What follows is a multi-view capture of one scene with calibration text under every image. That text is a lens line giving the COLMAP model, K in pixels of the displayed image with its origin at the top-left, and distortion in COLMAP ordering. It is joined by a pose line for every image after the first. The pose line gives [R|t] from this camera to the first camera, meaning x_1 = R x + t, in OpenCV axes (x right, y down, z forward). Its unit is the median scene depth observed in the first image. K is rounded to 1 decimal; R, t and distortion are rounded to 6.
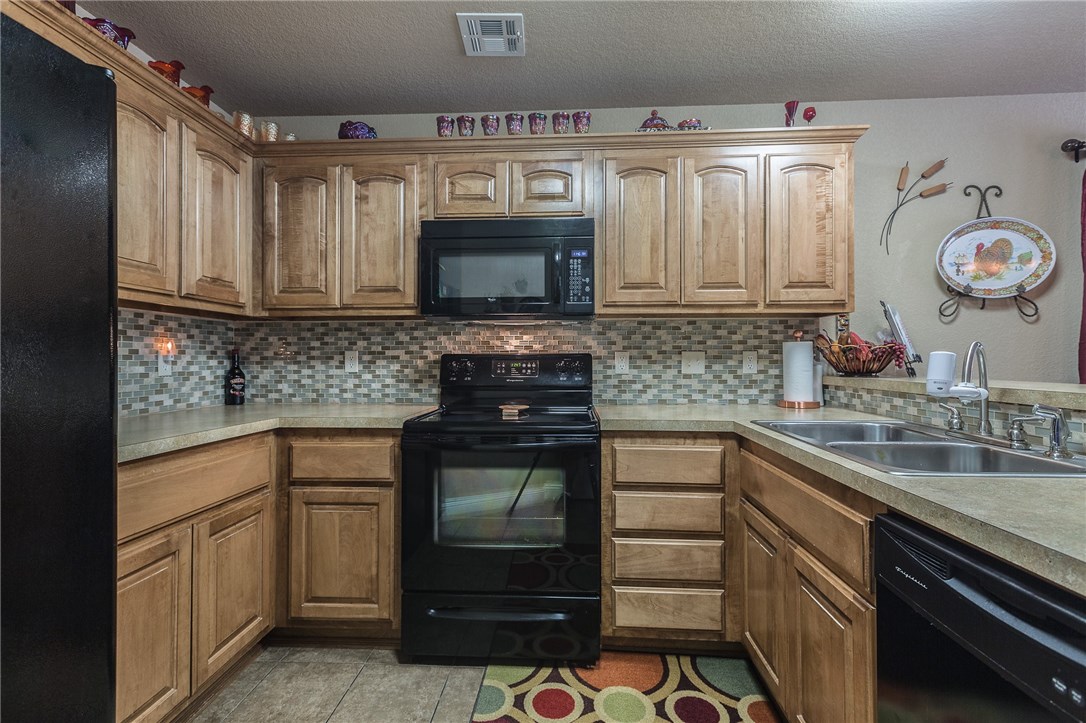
lens RADIAL K [[493.5, 0, 545.8], [0, 493.5, 356.2], [0, 0, 1]] dist [0.012293, -0.000381]
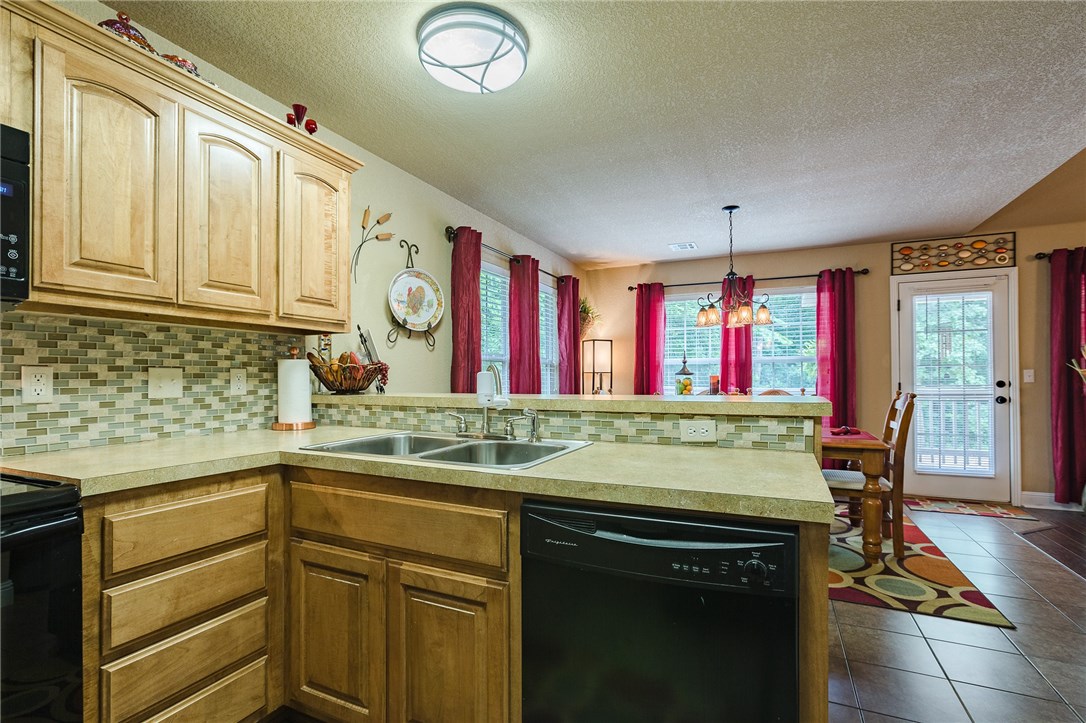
lens RADIAL K [[499.3, 0, 545.0], [0, 499.3, 373.4], [0, 0, 1]] dist [-0.023334, 0.013220]
pose [[0.369485, 0.004680, 0.929225, -0.197488], [-0.003218, 0.999988, -0.003757, -0.000477], [-0.929231, -0.001602, 0.369496, 0.210504]]
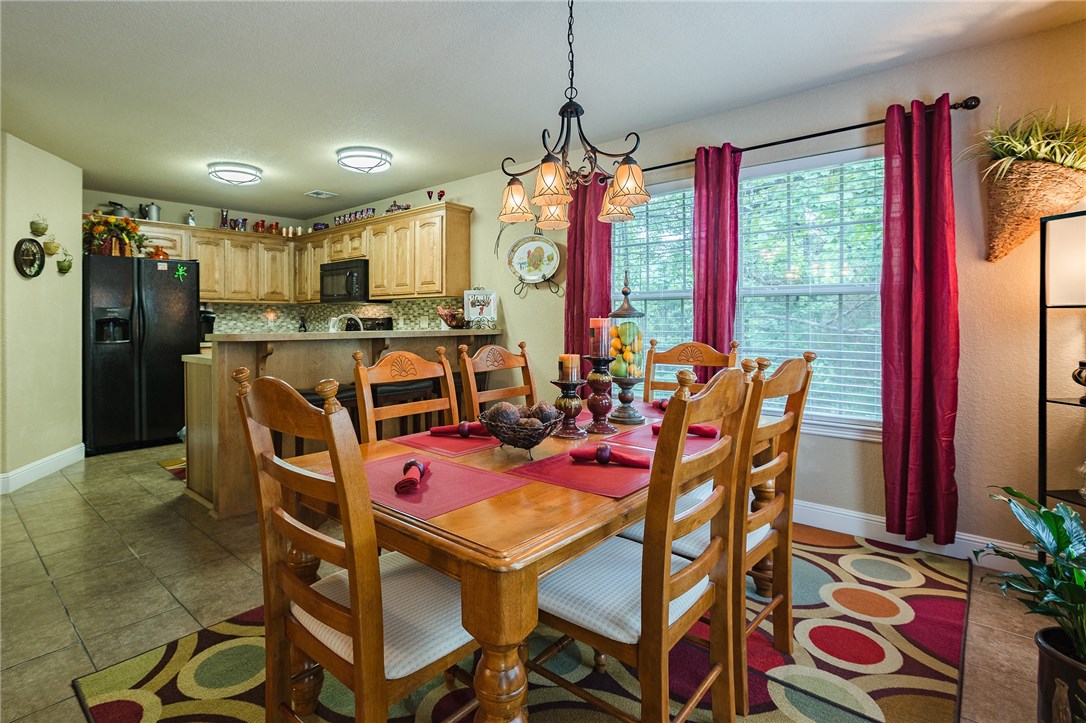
lens RADIAL K [[529.5, 0, 488.6], [0, 529.5, 323.7], [0, 0, 1]] dist [-0.045541, 0.029825]
pose [[0.770910, 0.001707, -0.636942, 1.963063], [0.007835, 0.999895, 0.012163, -0.002666], [0.636896, -0.014367, 0.770816, -0.475375]]
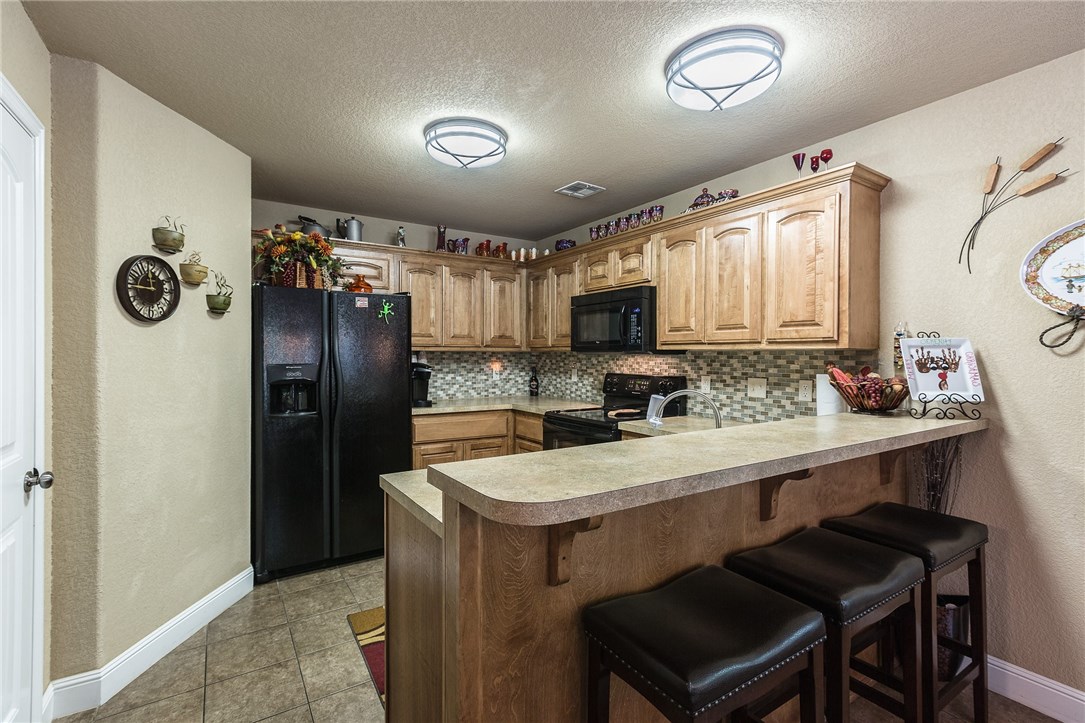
lens RADIAL K [[490.9, 0, 536.6], [0, 490.9, 358.1], [0, 0, 1]] dist [0.012355, 0.000020]
pose [[0.588914, 0.008416, -0.808152, 0.999202], [0.003989, 0.999903, 0.013320, -0.079680], [0.808185, -0.011068, 0.588824, -0.100031]]
